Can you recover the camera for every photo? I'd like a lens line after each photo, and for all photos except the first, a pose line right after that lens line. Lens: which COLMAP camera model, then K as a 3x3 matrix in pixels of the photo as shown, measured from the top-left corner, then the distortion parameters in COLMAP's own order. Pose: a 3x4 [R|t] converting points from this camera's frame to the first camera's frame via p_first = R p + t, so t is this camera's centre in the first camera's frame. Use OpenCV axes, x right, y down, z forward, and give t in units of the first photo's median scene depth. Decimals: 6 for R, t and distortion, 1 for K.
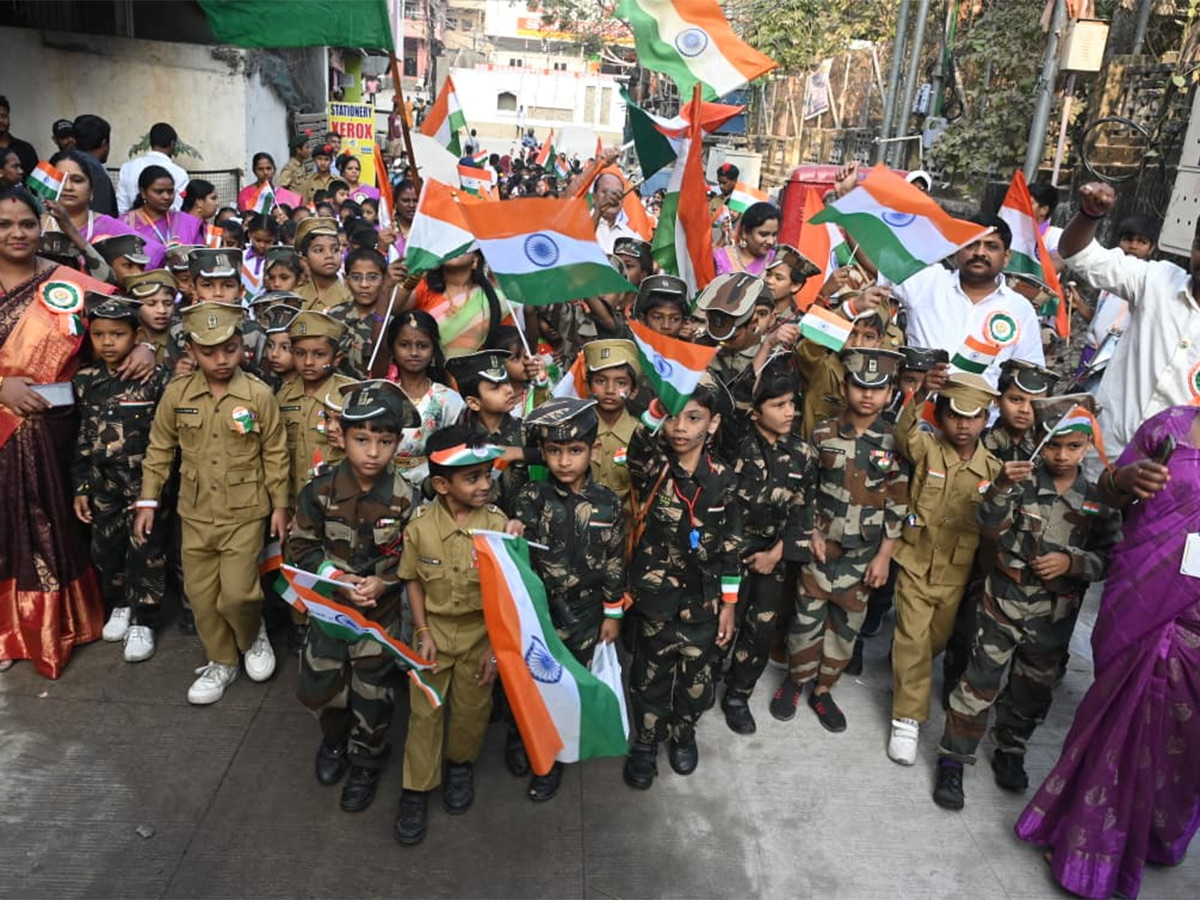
lens RADIAL K [[1023.6, 0, 591.4], [0, 1023.6, 454.2], [0, 0, 1]] dist [0.003055, -0.006156]
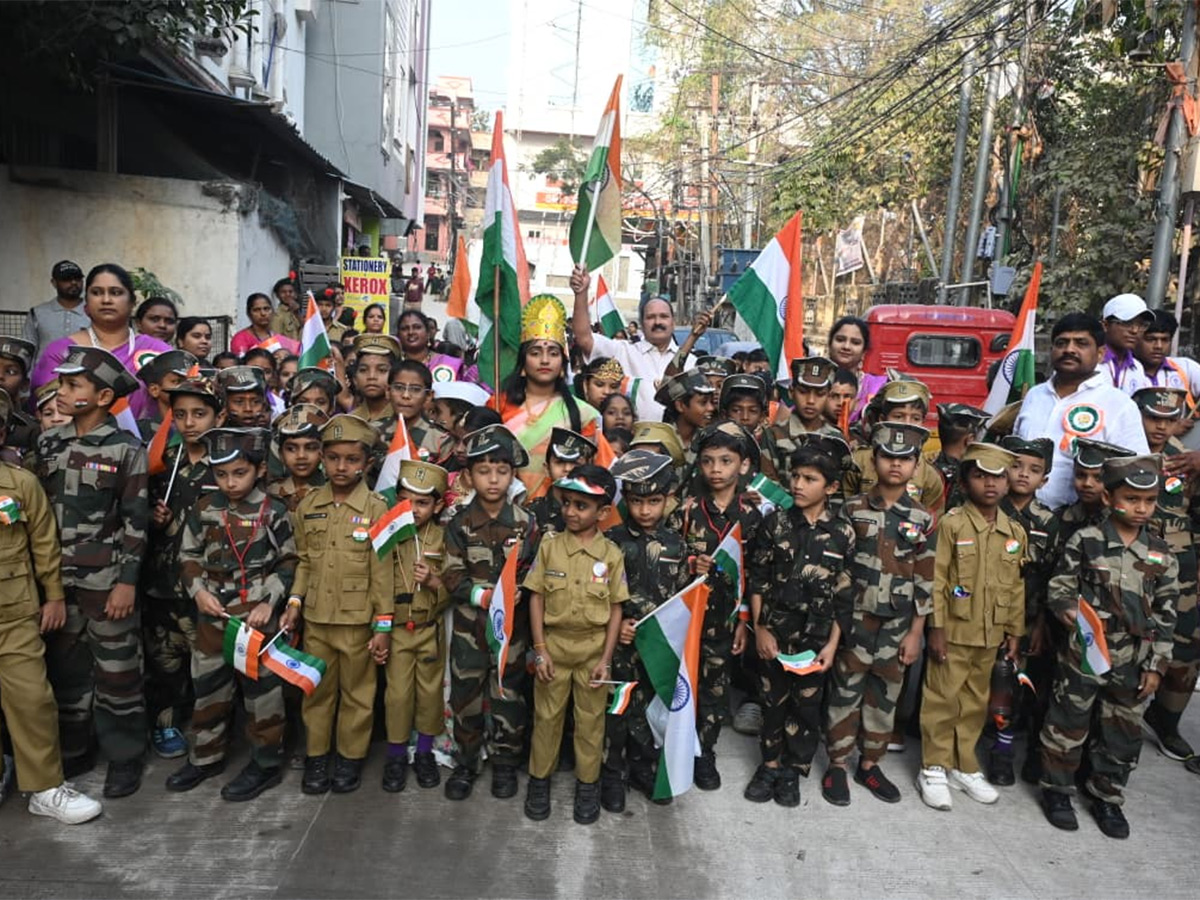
lens RADIAL K [[1024.4, 0, 600.0], [0, 1024.4, 450.0], [0, 0, 1]] dist [-0.001700, 0.002519]
pose [[0.999953, -0.007414, -0.006185, -0.012022], [0.006308, 0.986620, -0.162914, -0.011639], [0.007311, 0.162868, 0.986621, 0.083455]]
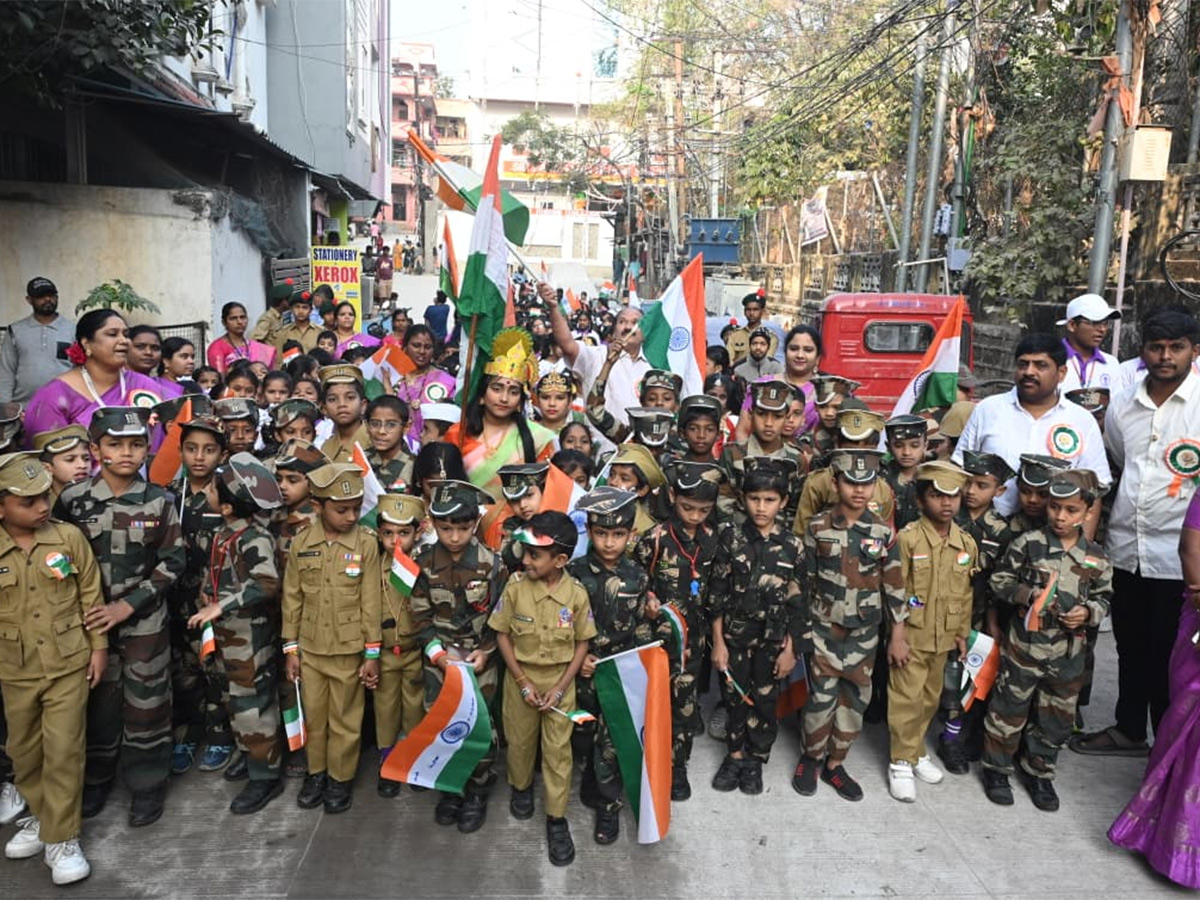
lens RADIAL K [[1023.7, 0, 604.1], [0, 1023.7, 440.4], [0, 0, 1]] dist [-0.003556, 0.005439]
pose [[0.998989, -0.040278, 0.019980, -0.009911], [0.042618, 0.989879, -0.135361, -0.021535], [-0.014326, 0.136076, 0.990595, 0.066838]]
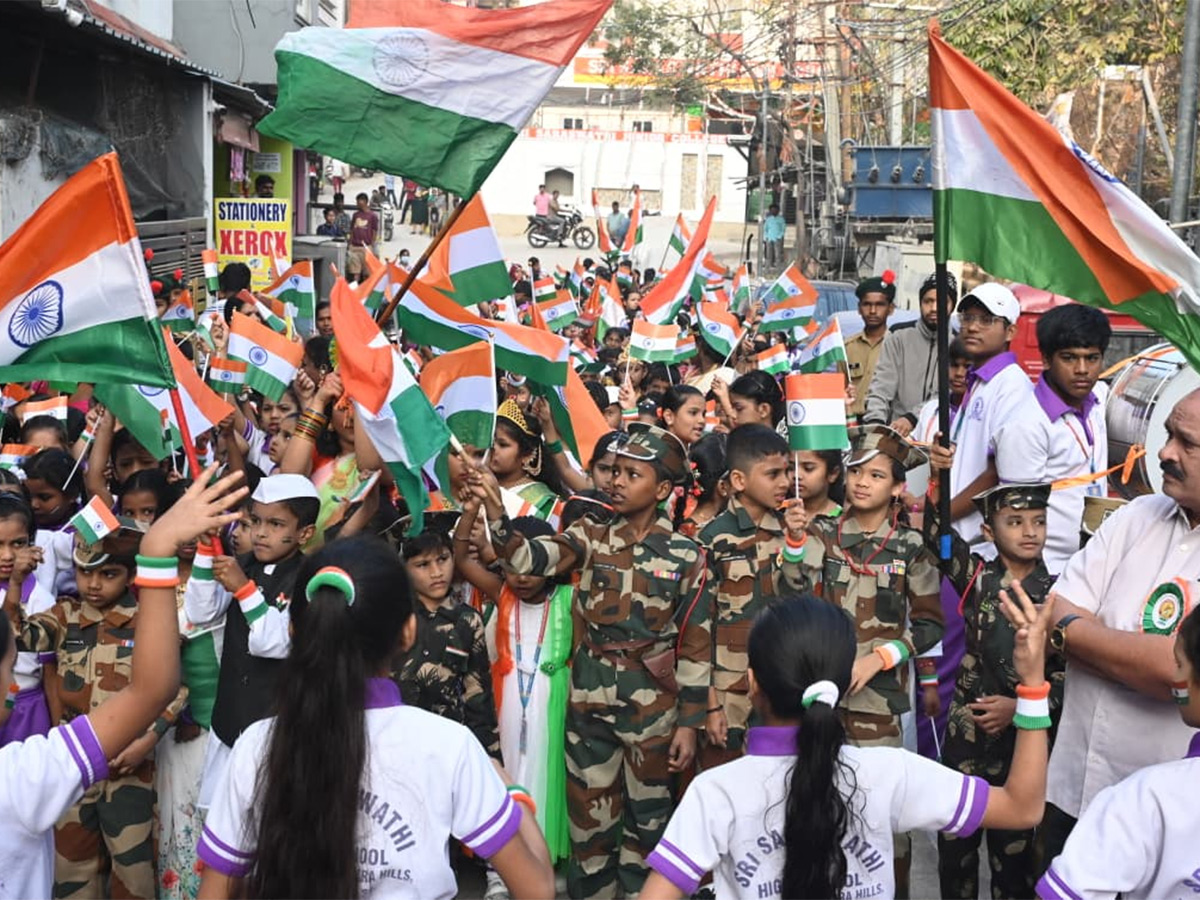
lens RADIAL K [[1617.0, 0, 560.7], [0, 1617.0, 451.0], [0, 0, 1]] dist [-0.000774, -0.067296]
pose [[0.995191, -0.027176, -0.094103, 0.023756], [0.011345, 0.986255, -0.164843, -0.032475], [0.097289, 0.162983, 0.981821, 0.092906]]
